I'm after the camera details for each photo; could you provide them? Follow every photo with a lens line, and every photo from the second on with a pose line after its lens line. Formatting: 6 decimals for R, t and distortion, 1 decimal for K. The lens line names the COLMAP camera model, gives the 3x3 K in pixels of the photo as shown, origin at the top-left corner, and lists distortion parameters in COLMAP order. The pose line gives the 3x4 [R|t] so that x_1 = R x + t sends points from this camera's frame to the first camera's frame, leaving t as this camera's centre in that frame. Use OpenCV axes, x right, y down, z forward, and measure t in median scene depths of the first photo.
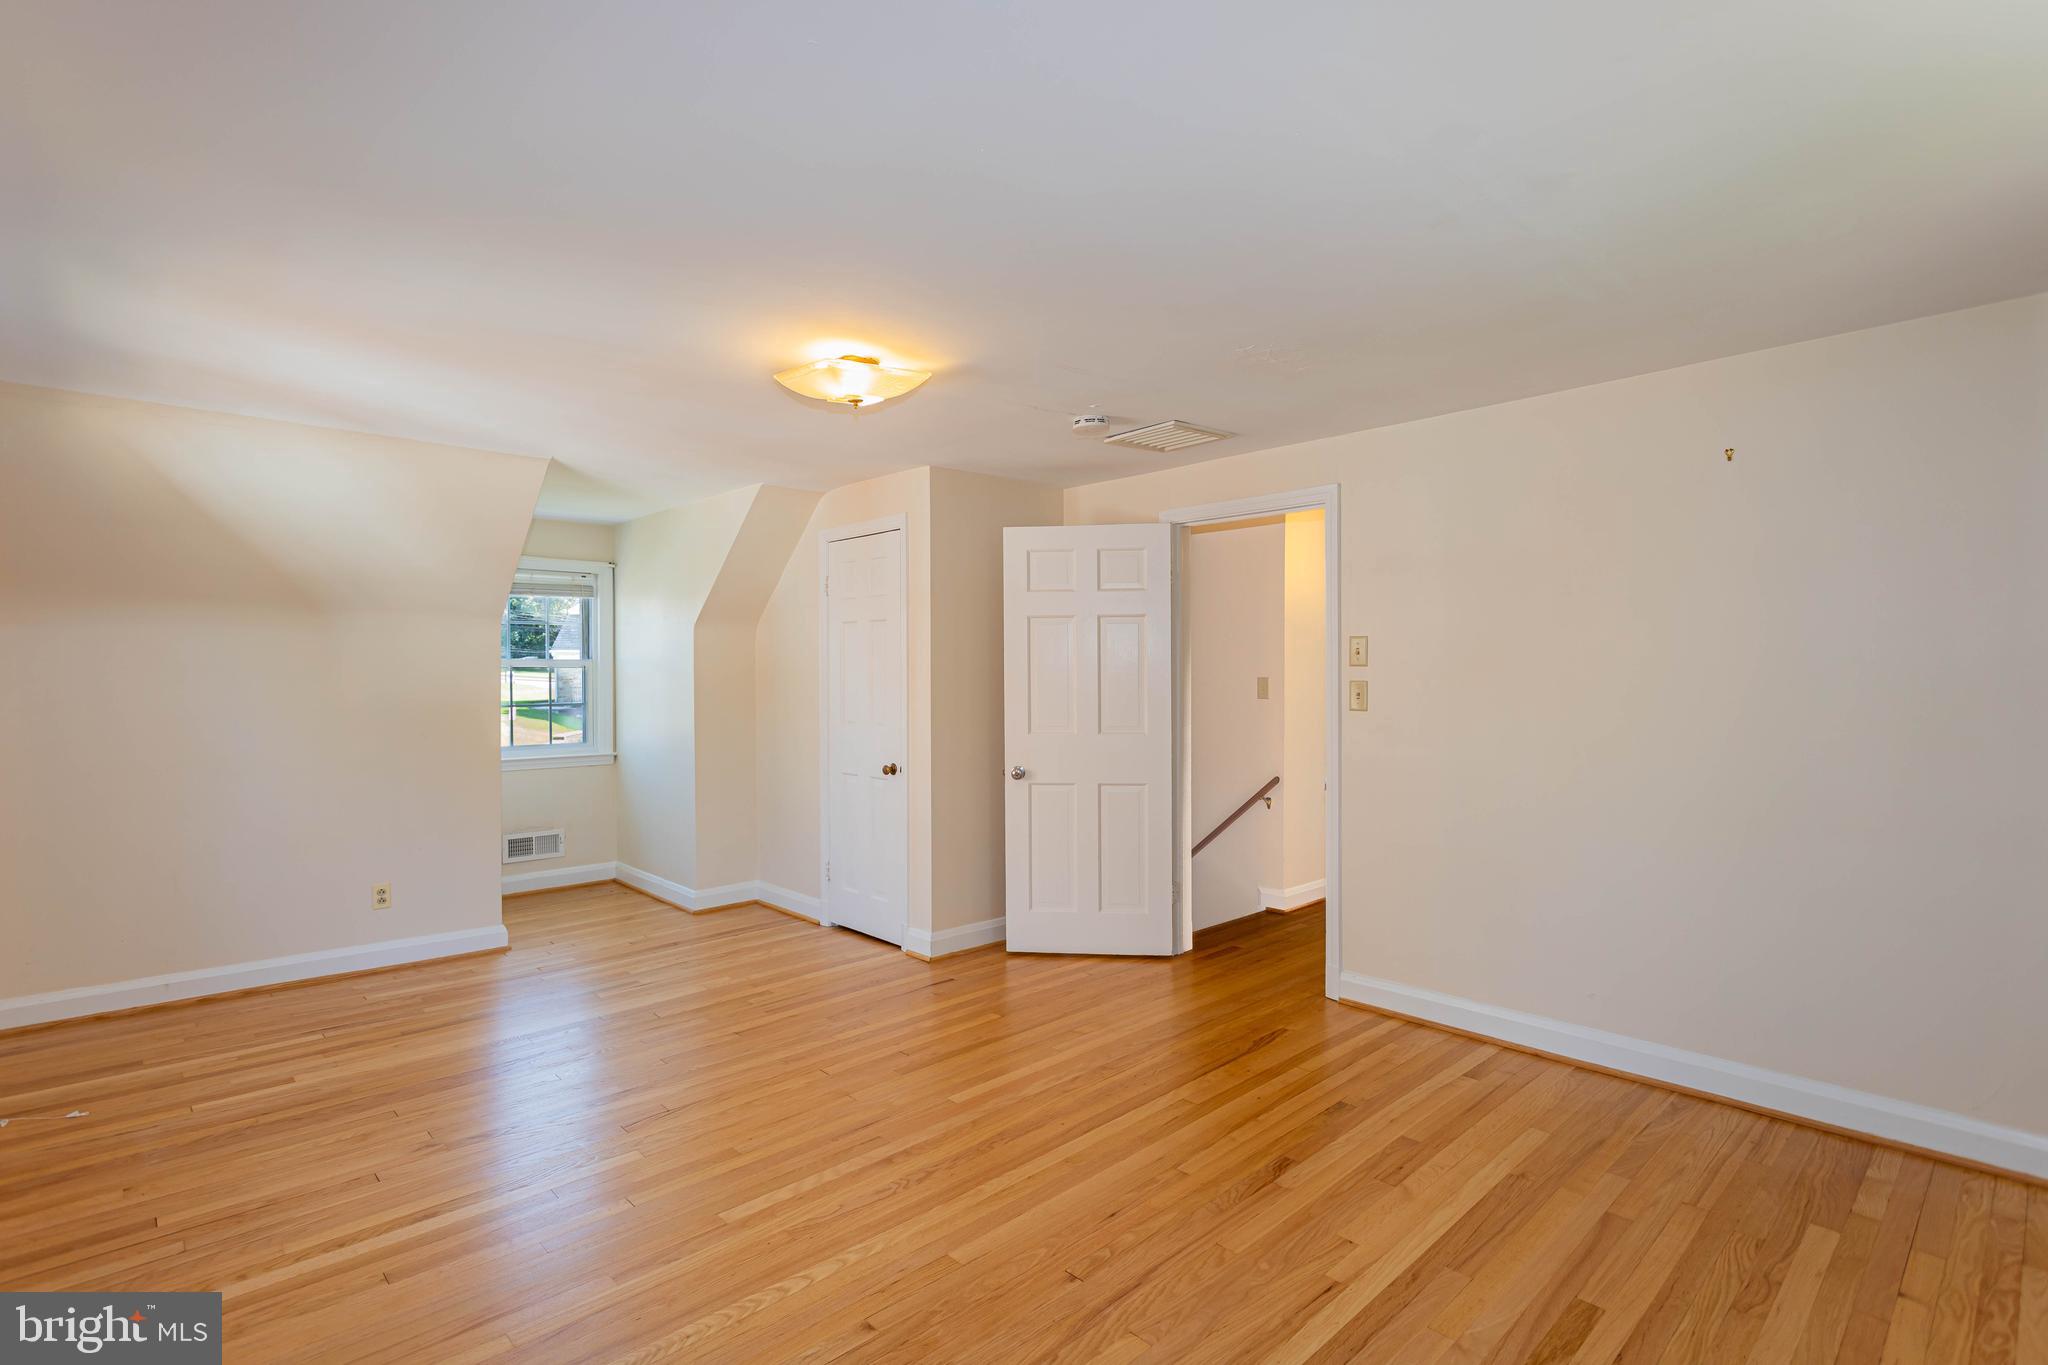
lens RADIAL K [[993.0, 0, 1024.0], [0, 993.0, 682.5], [0, 0, 1]] dist [-0.073785, 0.033128]
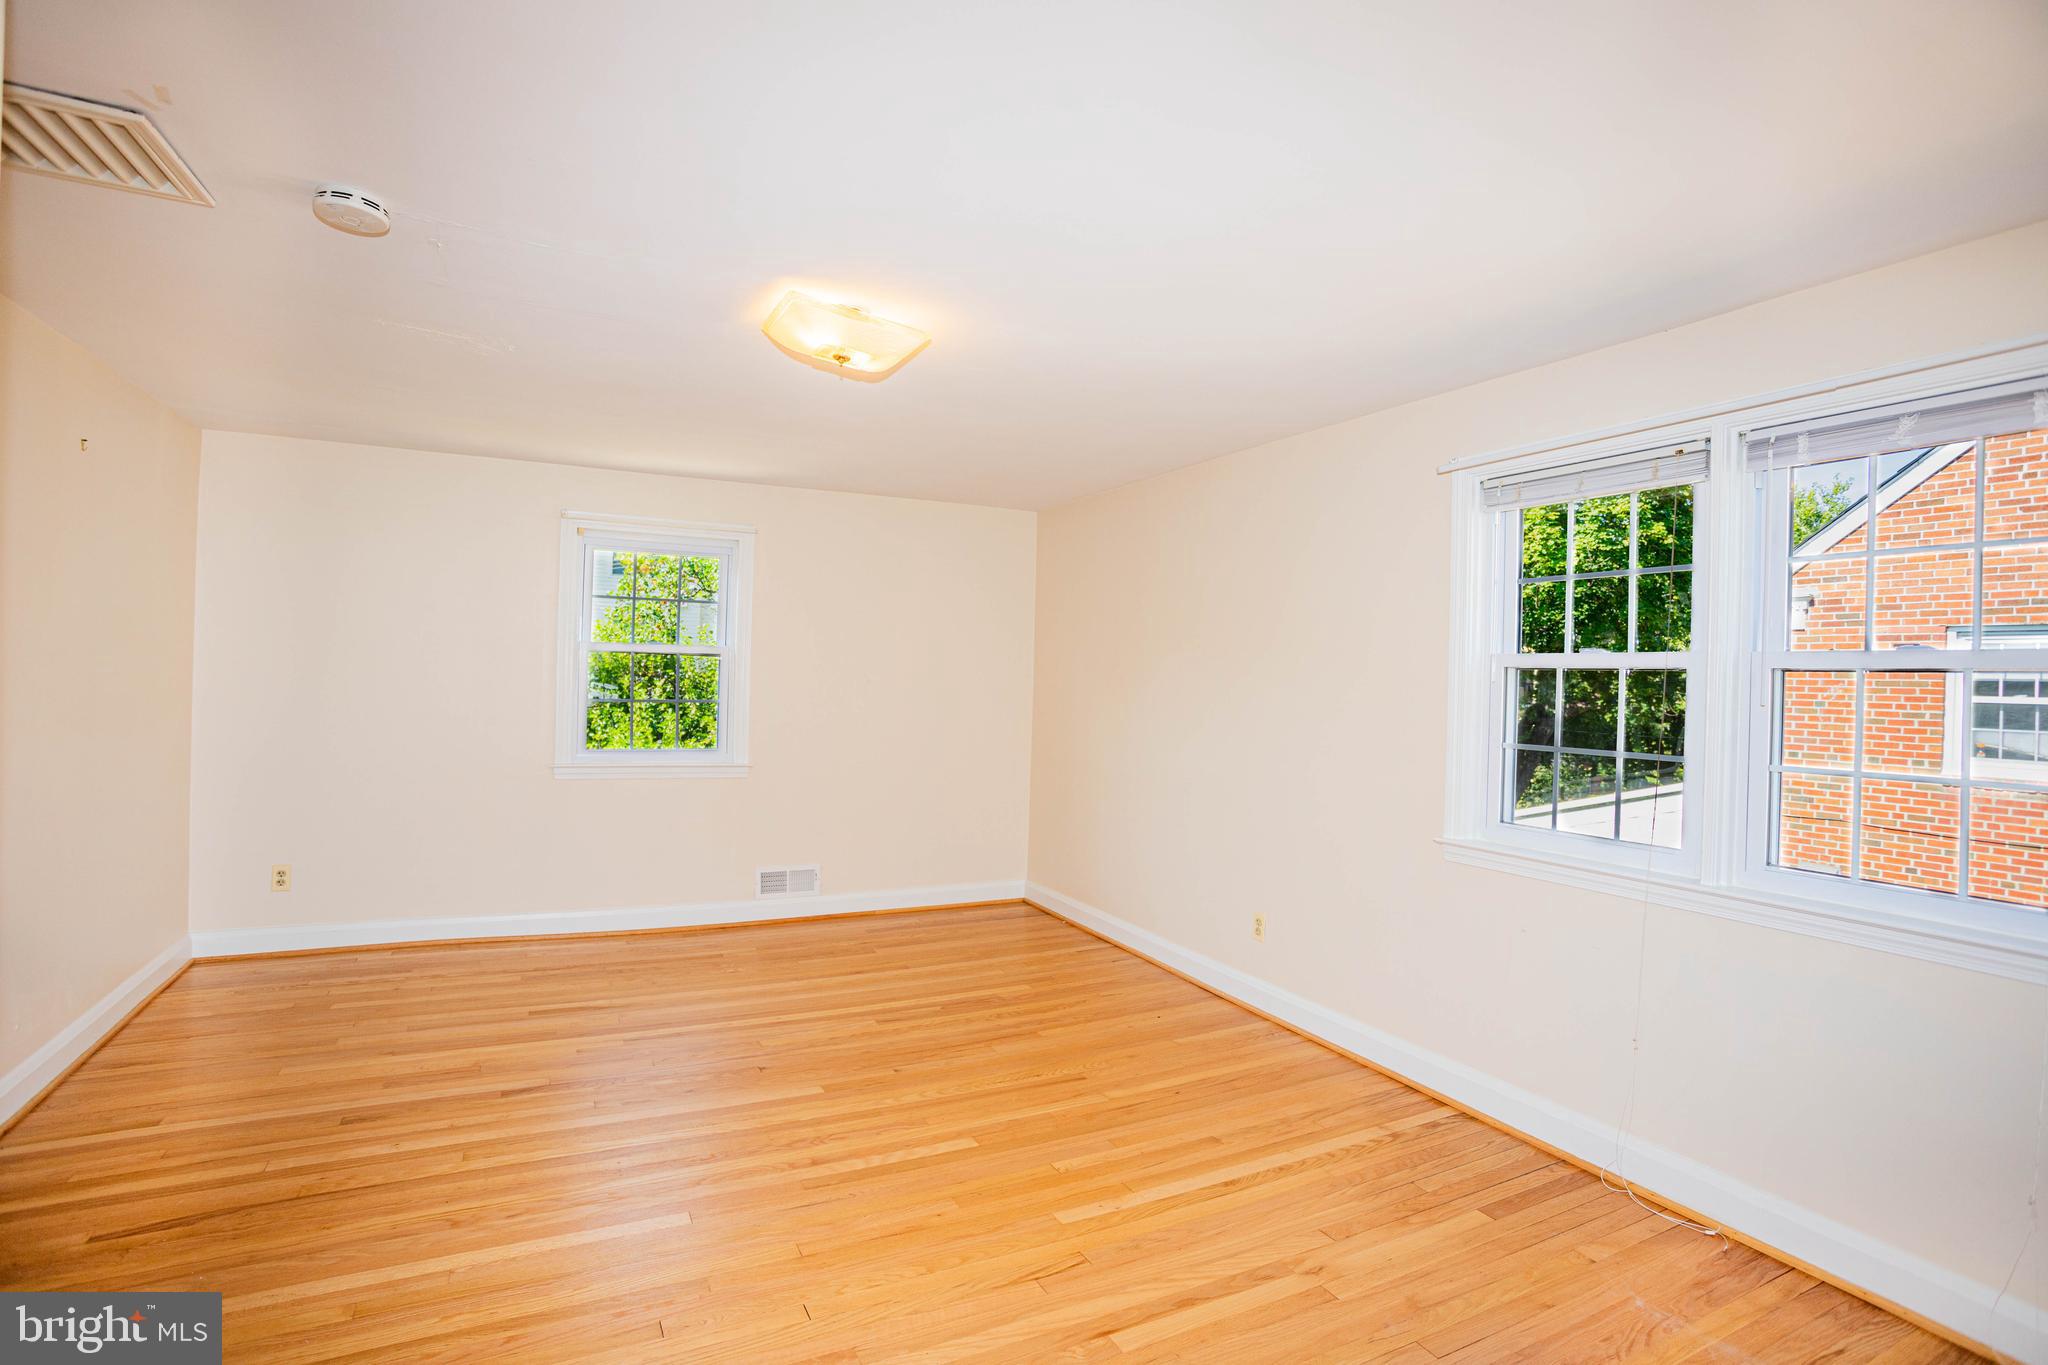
lens RADIAL K [[993.0, 0, 1024.0], [0, 993.0, 682.5], [0, 0, 1]] dist [-0.073785, 0.033128]
pose [[-0.963596, -0.030410, 0.265628, -0.648421], [-0.029193, 0.999537, 0.008528, -0.023243], [-0.265764, 0.000463, -0.964038, 2.072245]]
